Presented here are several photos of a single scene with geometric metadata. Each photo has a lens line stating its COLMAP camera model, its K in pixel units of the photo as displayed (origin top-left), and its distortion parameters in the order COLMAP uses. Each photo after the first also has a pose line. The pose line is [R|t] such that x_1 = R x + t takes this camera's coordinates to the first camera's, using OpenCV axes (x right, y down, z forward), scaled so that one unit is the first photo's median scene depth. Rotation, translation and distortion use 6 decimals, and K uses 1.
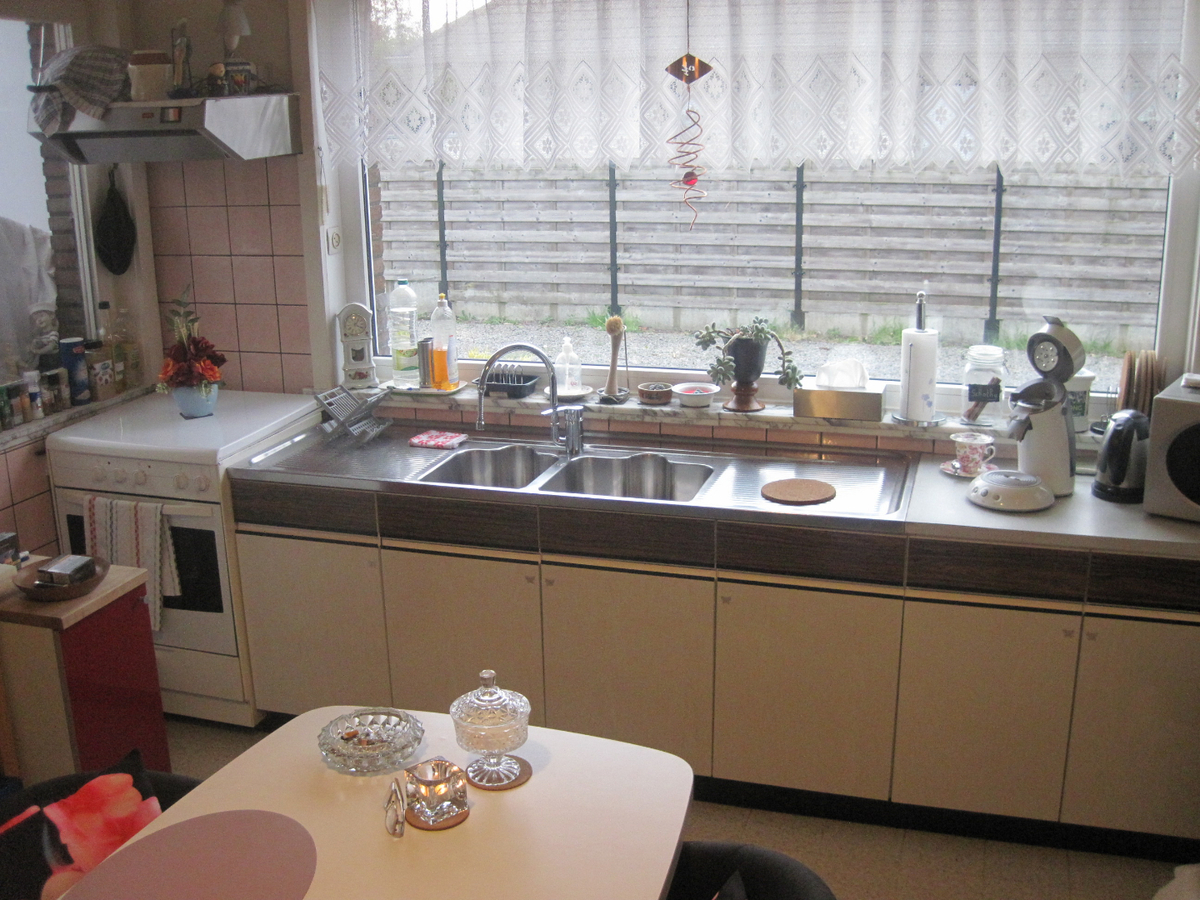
lens RADIAL K [[1240.9, 0, 585.7], [0, 1240.9, 435.4], [0, 0, 1]] dist [-0.176964, 0.147021]
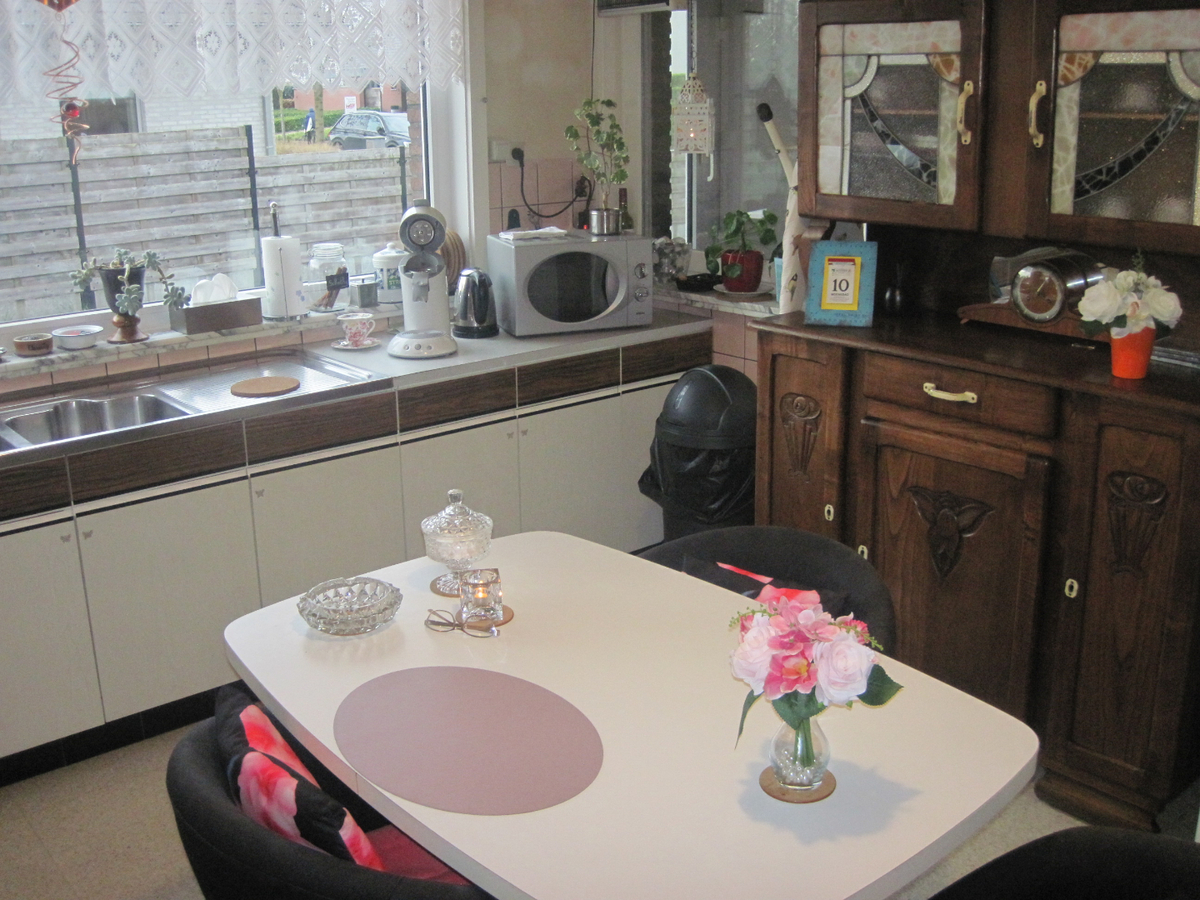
lens RADIAL K [[1254.3, 0, 600.0], [0, 1254.3, 450.0], [0, 0, 1]] dist [-0.172404, 0.140063]
pose [[0.529619, -0.232979, 0.815613, -0.156195], [0.224197, 0.965794, 0.130296, 0.006379], [-0.818071, 0.113851, 0.563736, 0.041074]]
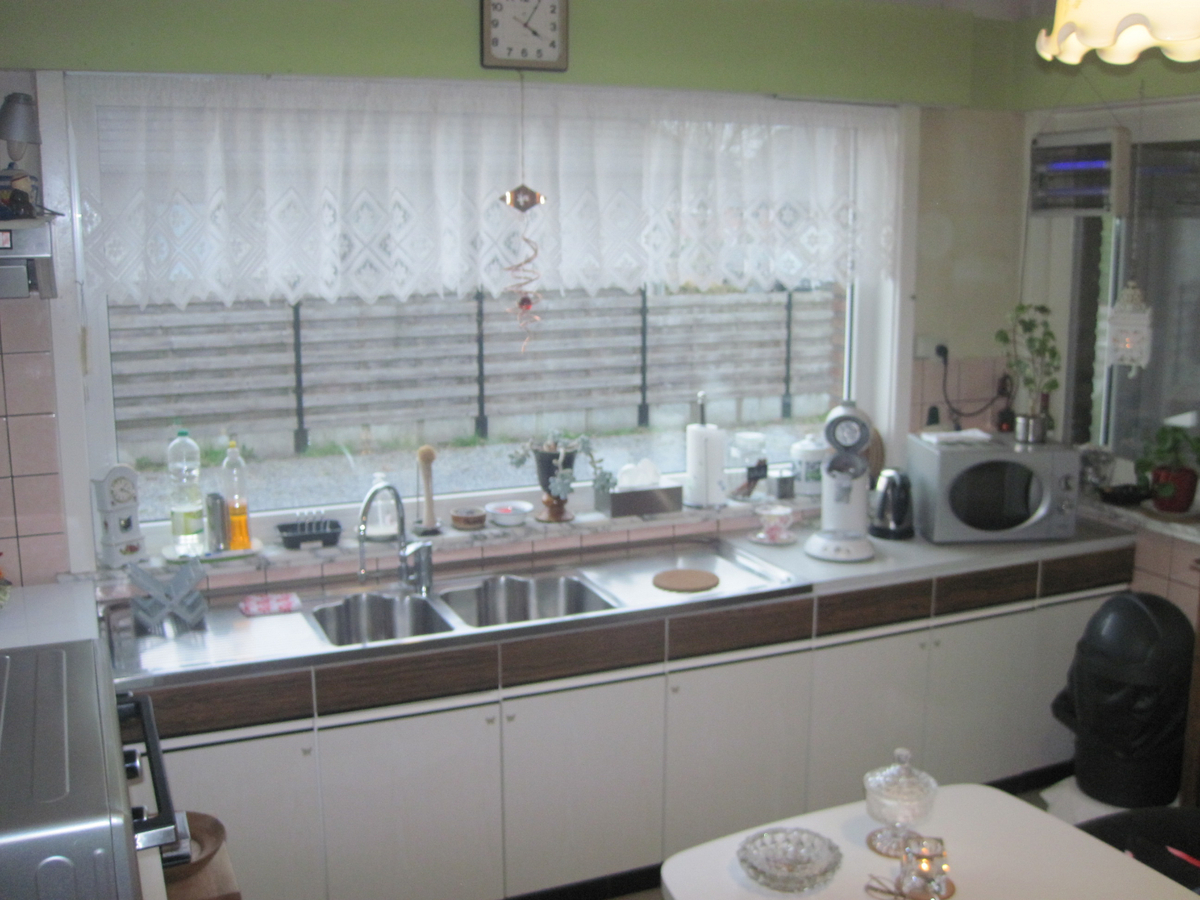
lens RADIAL K [[1252.1, 0, 600.5], [0, 1252.1, 436.2], [0, 0, 1]] dist [-0.187809, 0.141638]
pose [[0.751876, -0.100822, 0.651550, -0.162752], [0.160646, 0.986469, -0.032734, -0.015561], [-0.639434, 0.129280, 0.757899, 0.051138]]
